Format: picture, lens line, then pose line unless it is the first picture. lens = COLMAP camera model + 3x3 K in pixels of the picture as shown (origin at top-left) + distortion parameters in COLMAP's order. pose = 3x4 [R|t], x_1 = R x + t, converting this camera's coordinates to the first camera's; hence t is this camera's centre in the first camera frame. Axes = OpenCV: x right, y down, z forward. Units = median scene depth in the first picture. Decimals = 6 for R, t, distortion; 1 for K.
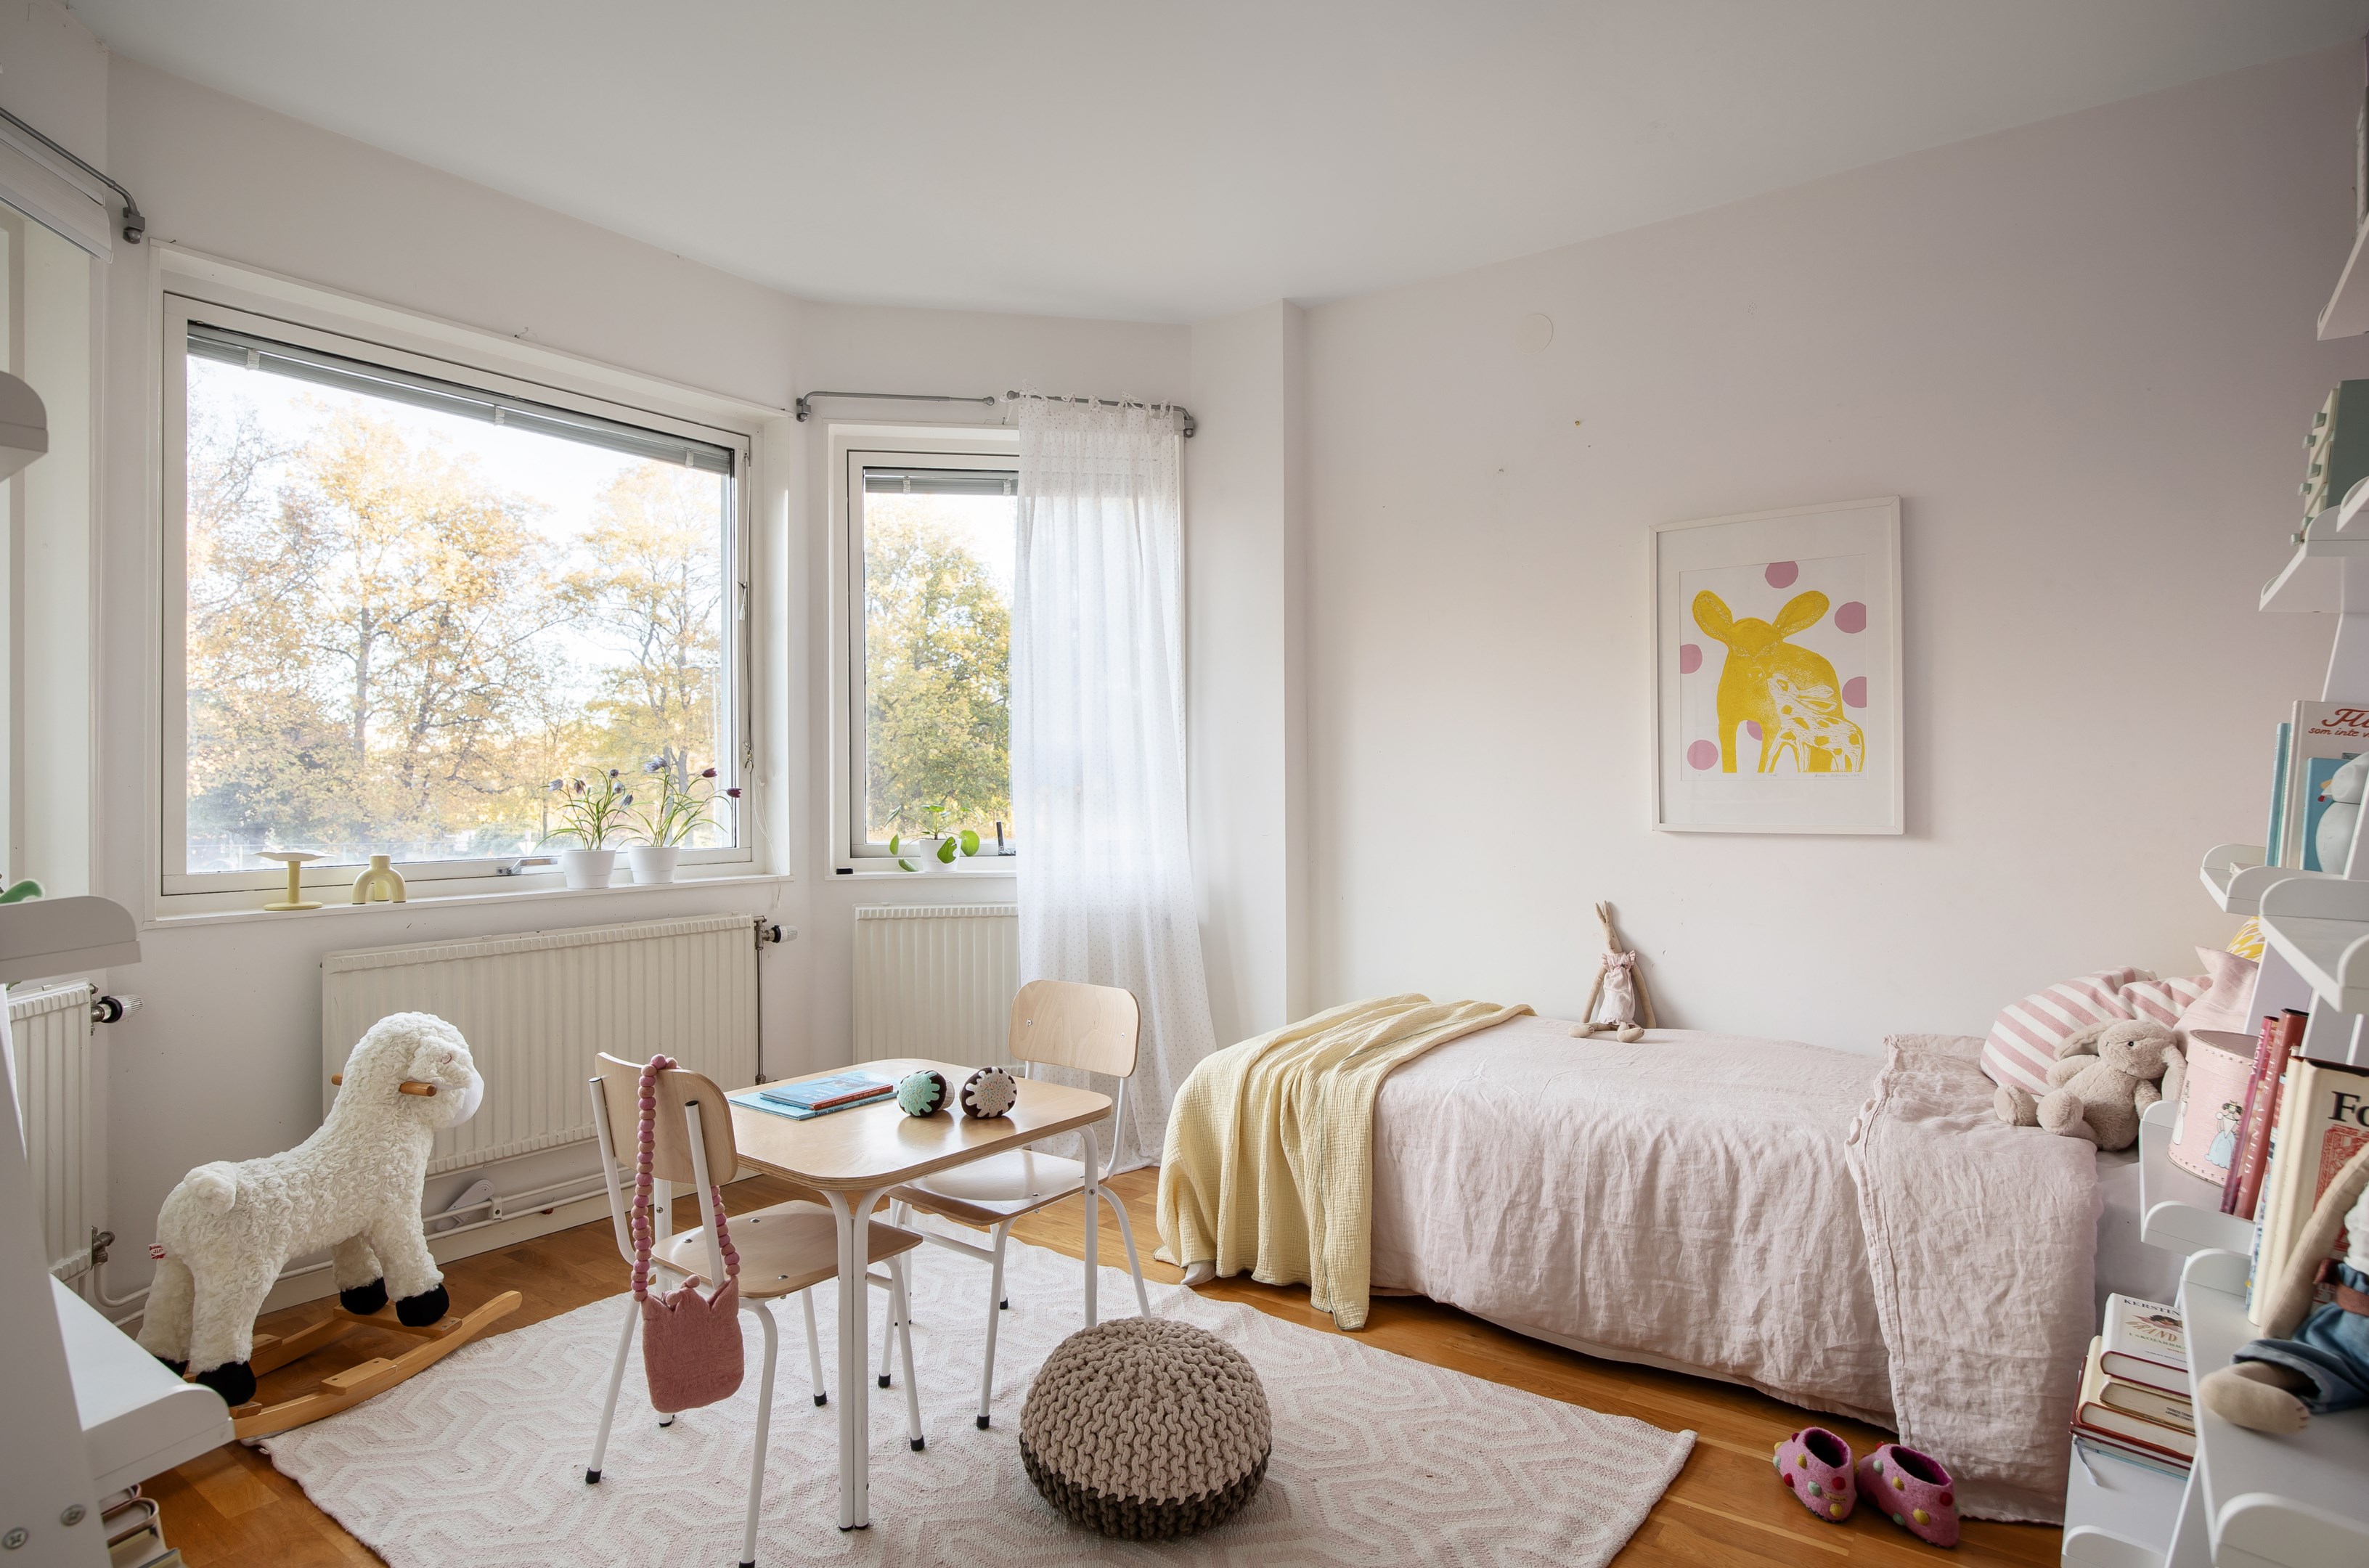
lens RADIAL K [[1276.0, 0, 1177.8], [0, 1276.0, 784.2], [0, 0, 1]] dist [-0.005872, -0.000702]
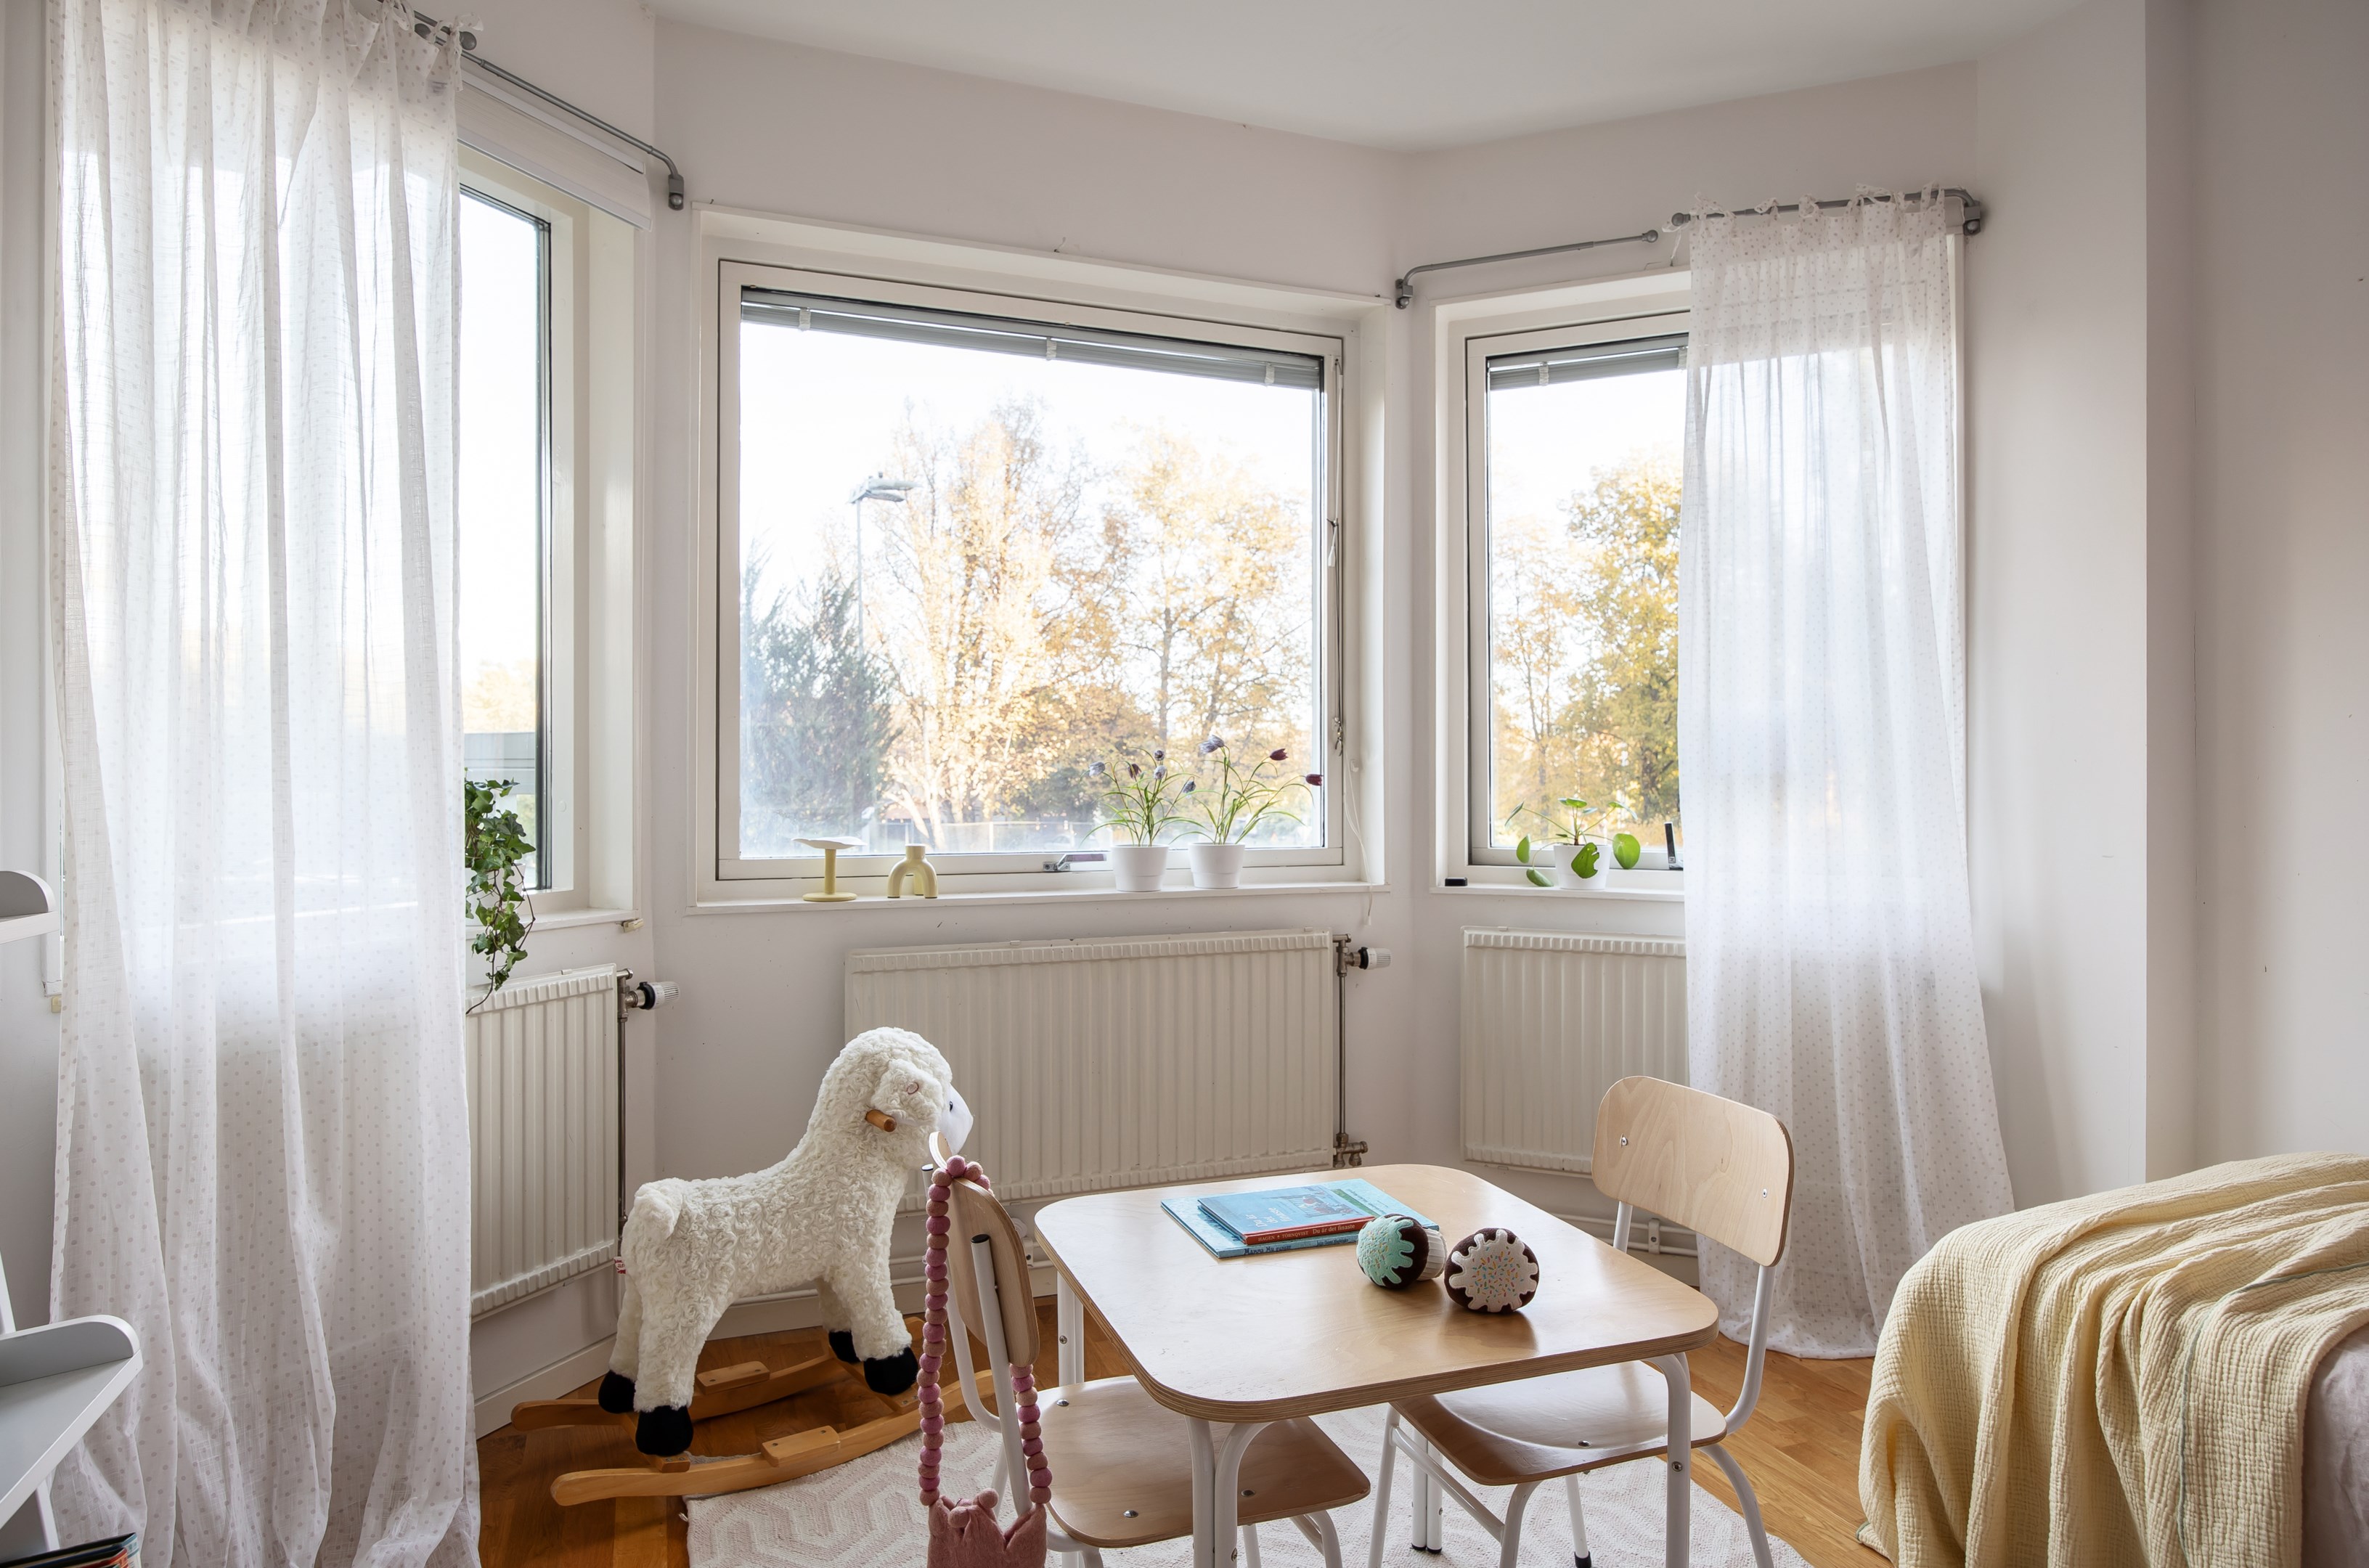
lens RADIAL K [[1373.2, 0, 1180.0], [0, 1373.2, 777.0], [0, 0, 1]] dist [-0.013027, 0.004370]
pose [[0.843319, 0.007087, -0.537367, 0.054268], [-0.004979, 0.999973, 0.005373, 0.000833], [0.537390, -0.001856, 0.843332, 0.250967]]
